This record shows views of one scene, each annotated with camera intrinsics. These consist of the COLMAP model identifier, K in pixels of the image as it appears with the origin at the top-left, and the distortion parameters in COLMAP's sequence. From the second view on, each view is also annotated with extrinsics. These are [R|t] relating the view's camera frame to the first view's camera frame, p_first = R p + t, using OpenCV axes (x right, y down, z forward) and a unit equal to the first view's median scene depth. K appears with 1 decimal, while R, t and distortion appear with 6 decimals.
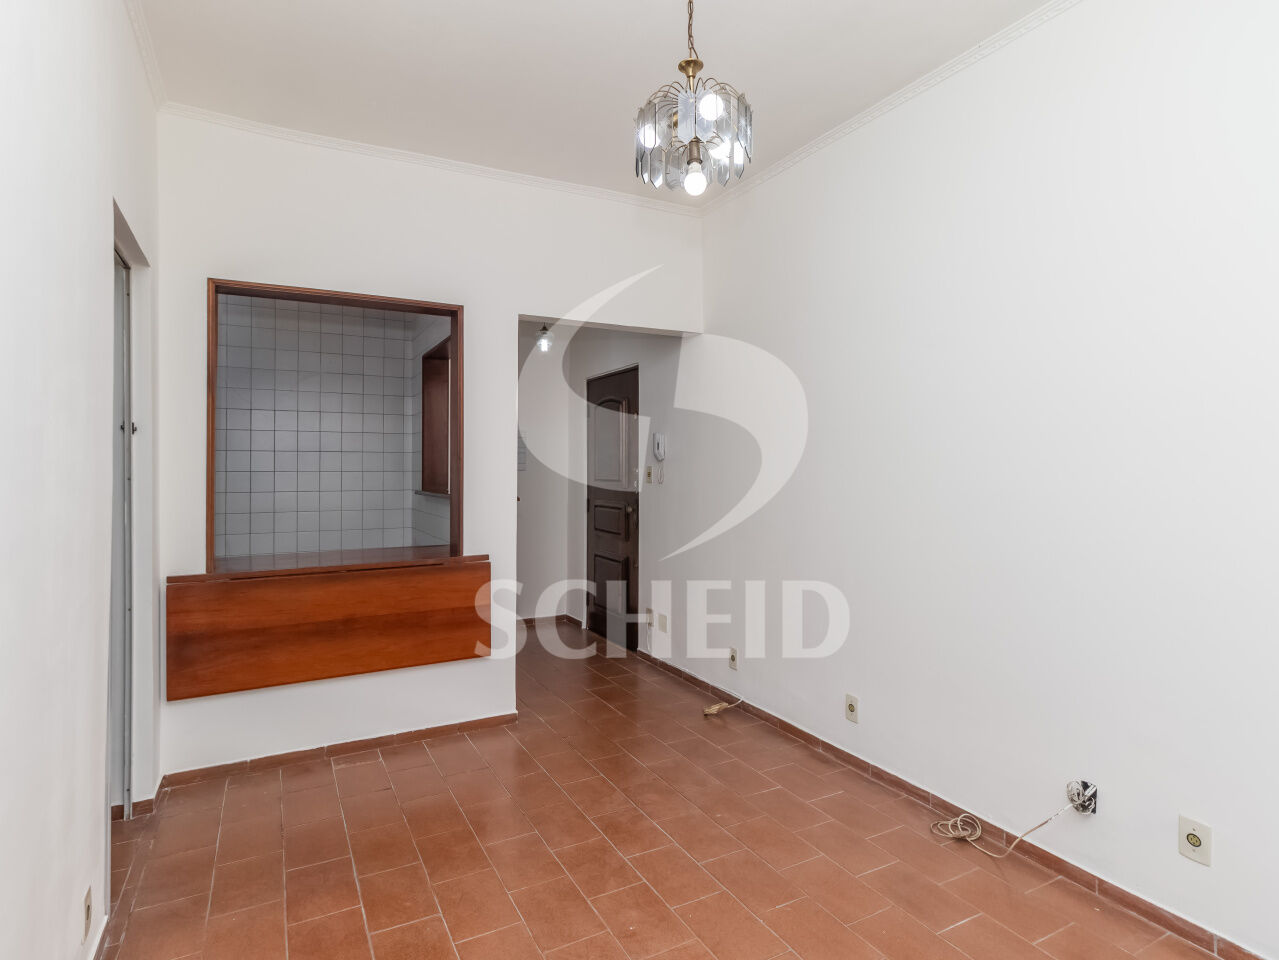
lens RADIAL K [[680.0, 0, 636.4], [0, 680.0, 467.6], [0, 0, 1]] dist [0.002198, -0.000275]
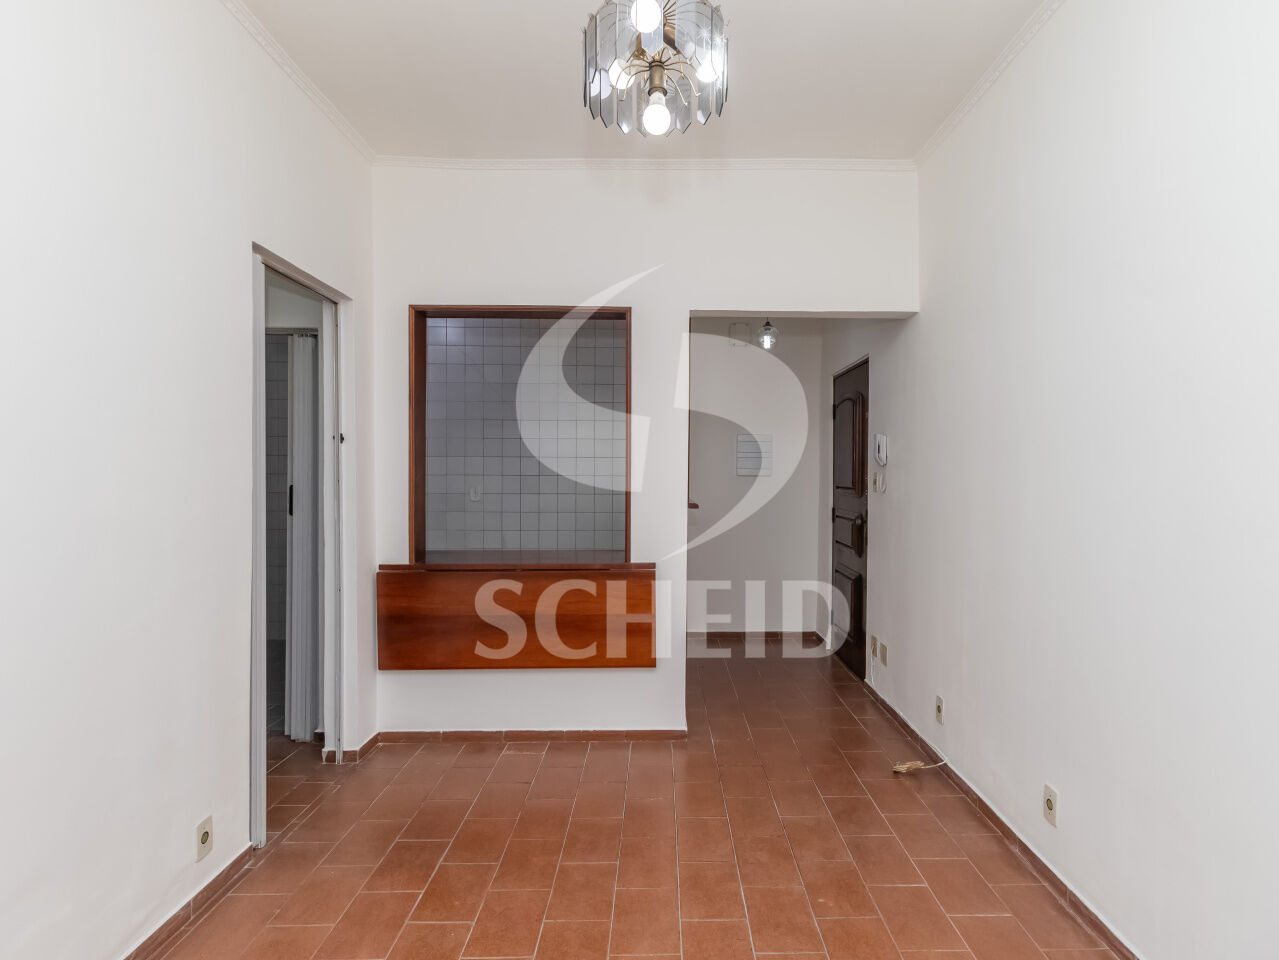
lens RADIAL K [[685.7, 0, 646.1], [0, 685.7, 485.7], [0, 0, 1]] dist [0.003690, 0.000386]
pose [[0.896435, 0.014673, -0.442933, 0.227987], [-0.006262, 0.999771, 0.020447, -0.002246], [0.443132, -0.015555, 0.896321, 0.136525]]
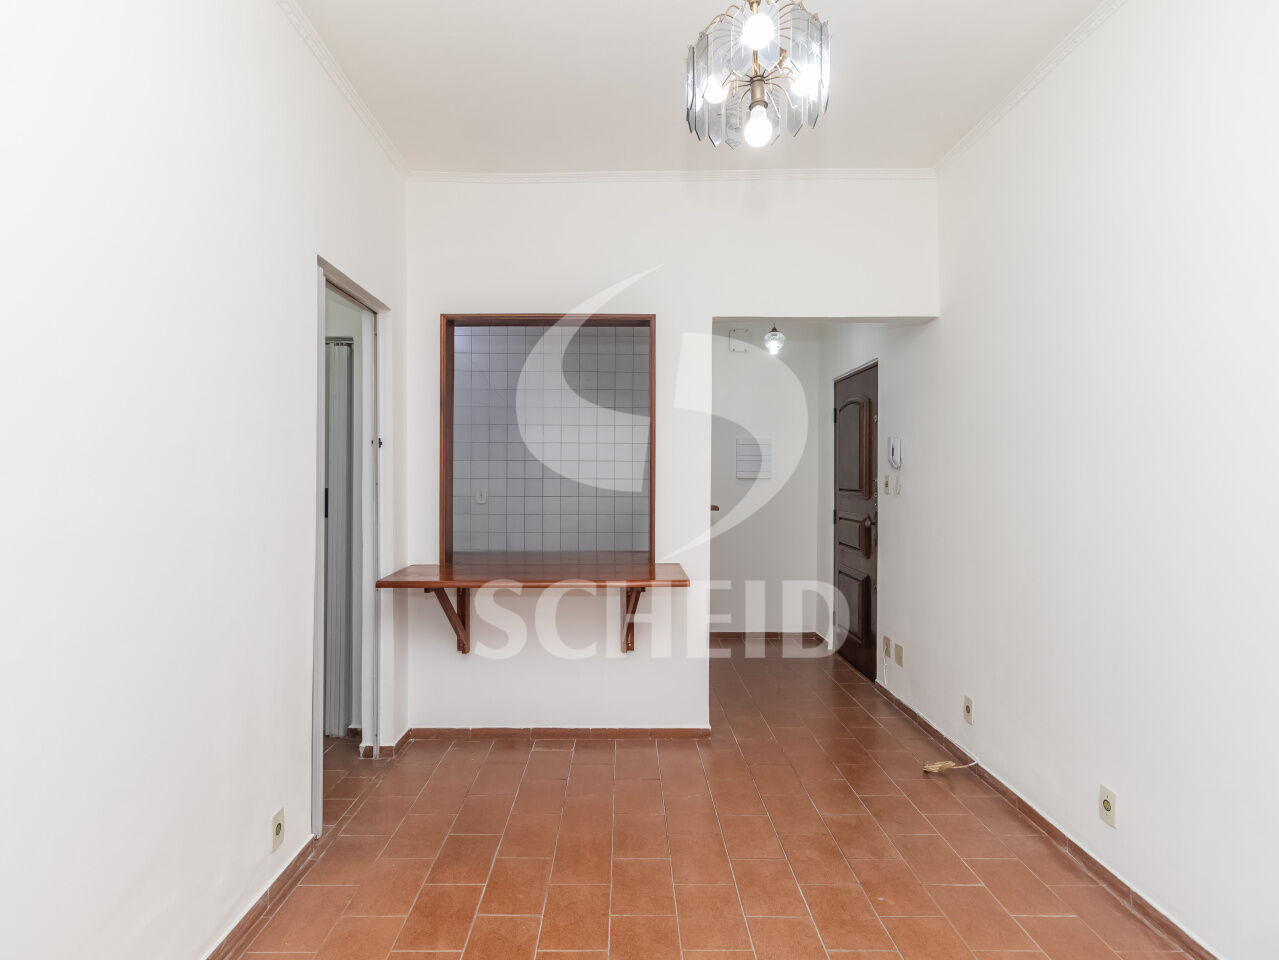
lens RADIAL K [[670.6, 0, 604.9], [0, 670.6, 479.5], [0, 0, 1]] dist [0.003094, 0.000111]
pose [[0.885109, 0.006555, -0.465338, 0.157264], [-0.003846, 0.999970, 0.006770, -0.001048], [0.465368, -0.004202, 0.885107, 0.098510]]
